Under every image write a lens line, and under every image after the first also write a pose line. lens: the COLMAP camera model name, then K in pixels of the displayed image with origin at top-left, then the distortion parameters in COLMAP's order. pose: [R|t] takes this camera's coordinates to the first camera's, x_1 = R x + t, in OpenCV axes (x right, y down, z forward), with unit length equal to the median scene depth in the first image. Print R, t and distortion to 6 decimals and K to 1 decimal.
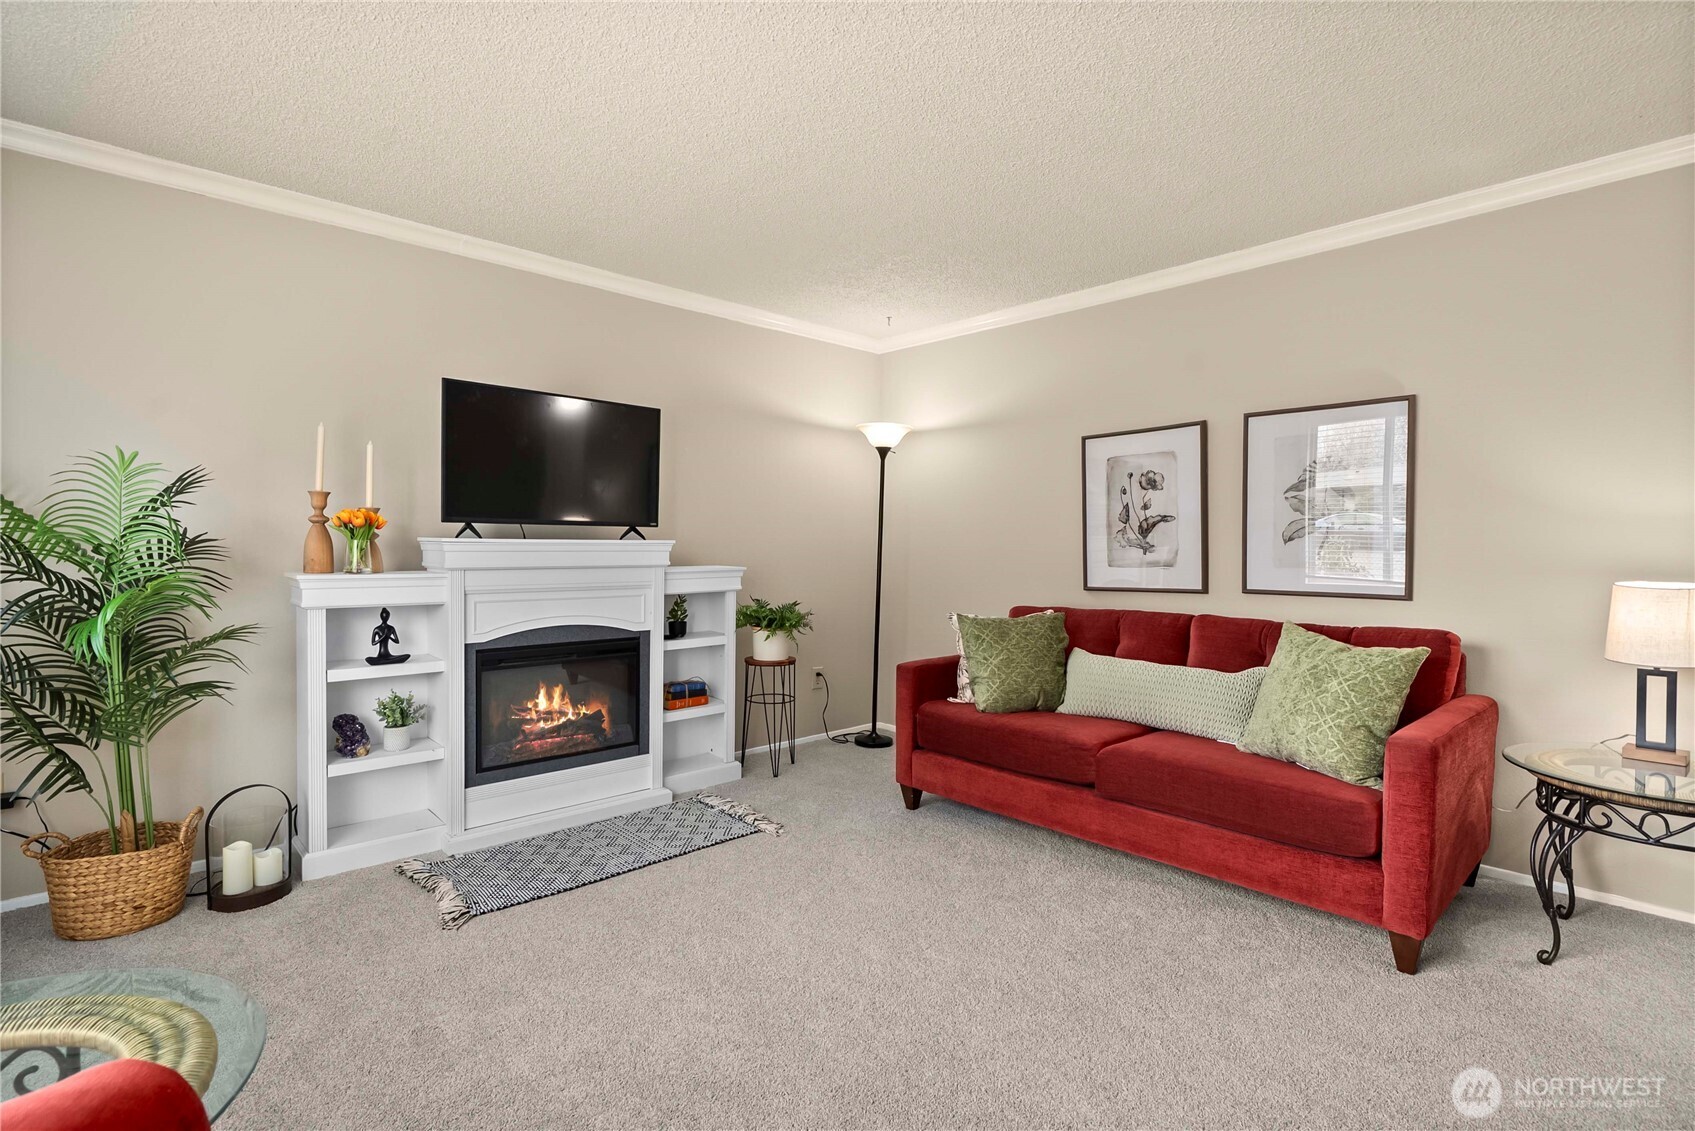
lens RADIAL K [[797.4, 0, 847.5], [0, 797.4, 565.5], [0, 0, 1]] dist [-0.000438, -0.000304]
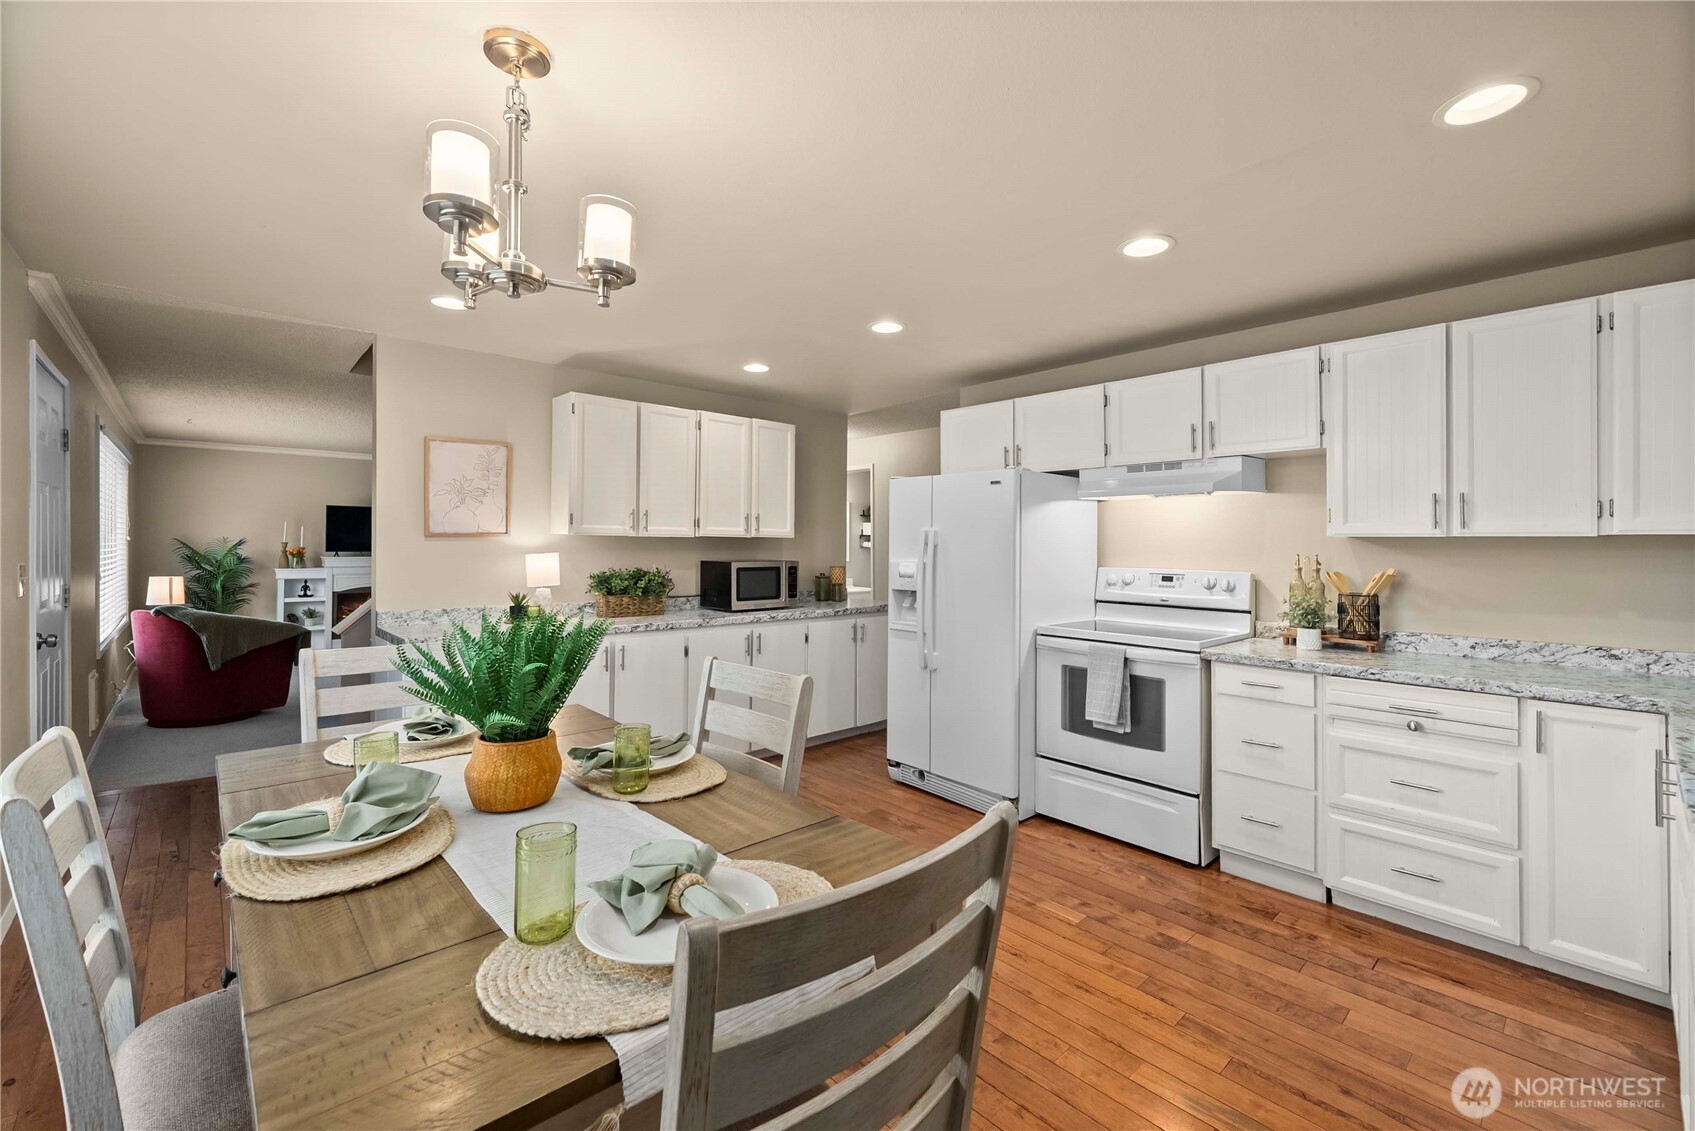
lens RADIAL K [[709.4, 0, 851.7], [0, 709.4, 540.2], [0, 0, 1]] dist [0.001060, 0.000120]
pose [[0.999962, -0.001407, -0.008613, 1.401676], [0.001122, 0.999454, -0.033031, -0.005344], [0.008655, 0.033021, 0.999417, -1.562337]]
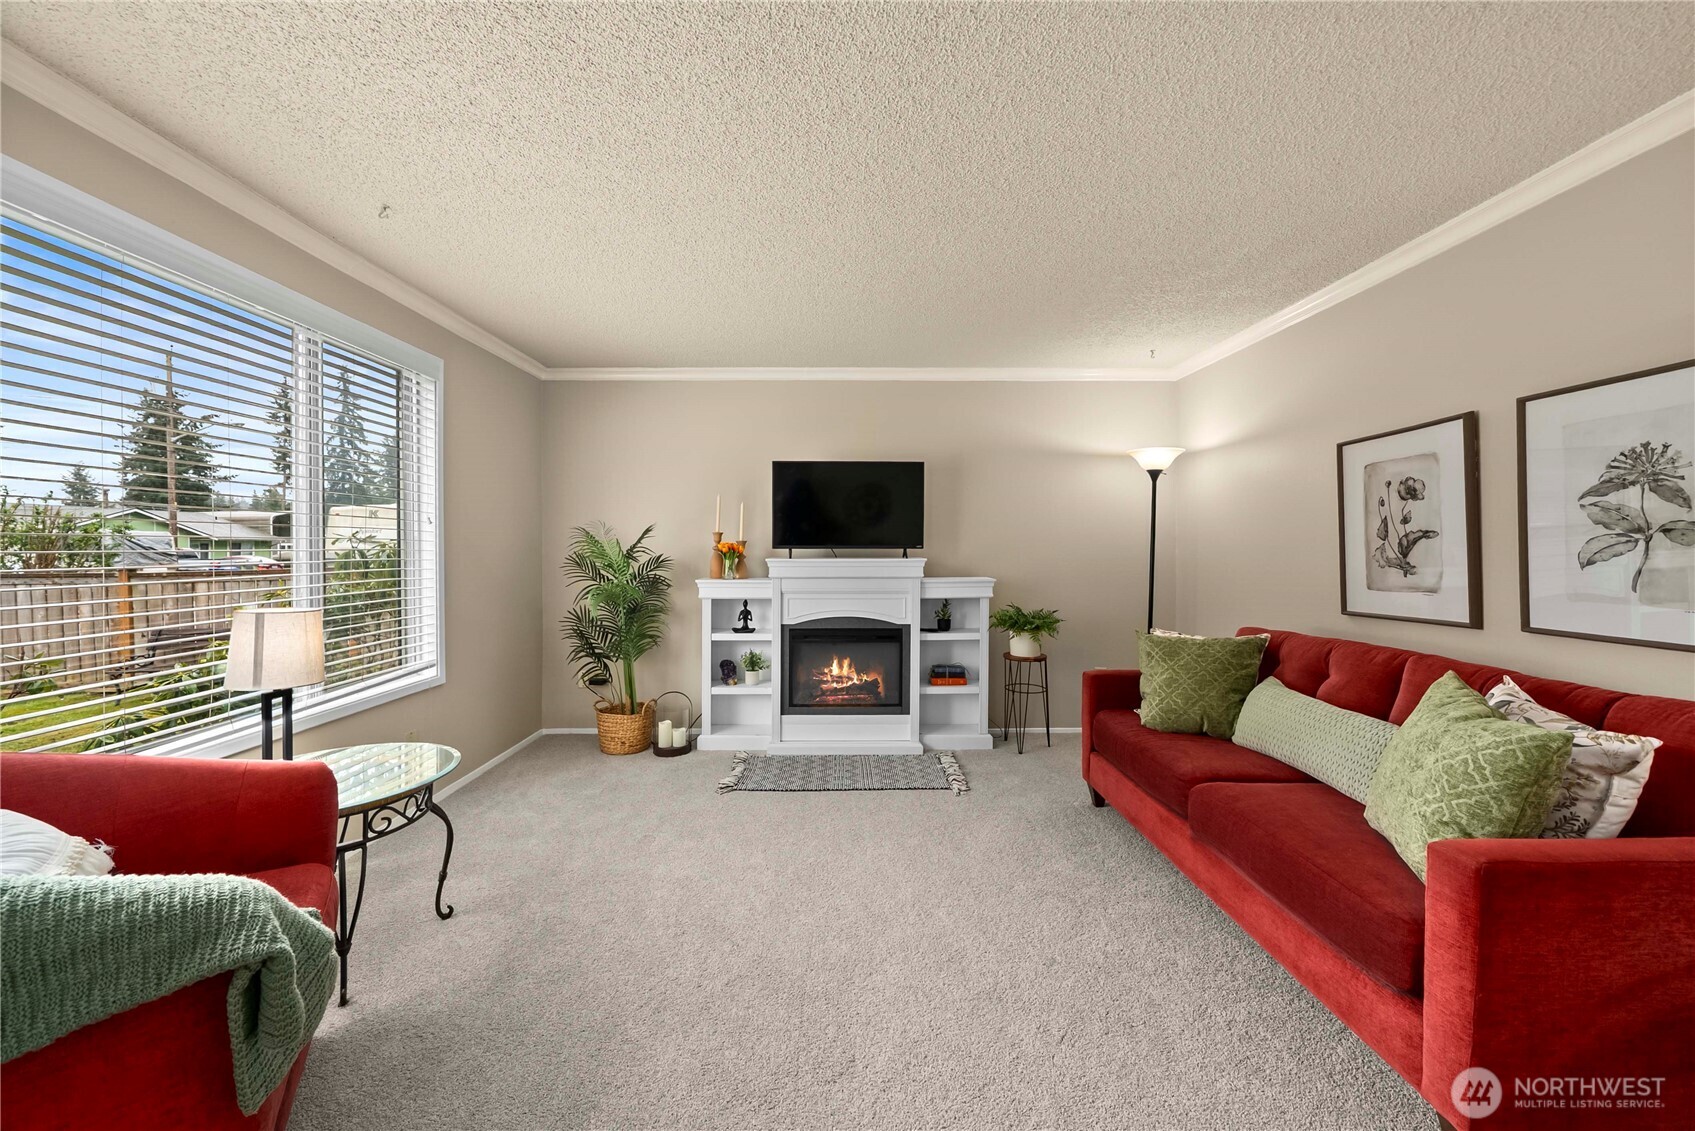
lens RADIAL K [[635.4, 0, 848.9], [0, 635.4, 545.6], [0, 0, 1]] dist [-0.009963, -0.000121]
pose [[0.742943, -0.009140, -0.669293, 0.437340], [-0.011857, 0.999570, -0.026812, -0.025104], [0.669250, 0.027856, 0.742515, 0.124314]]
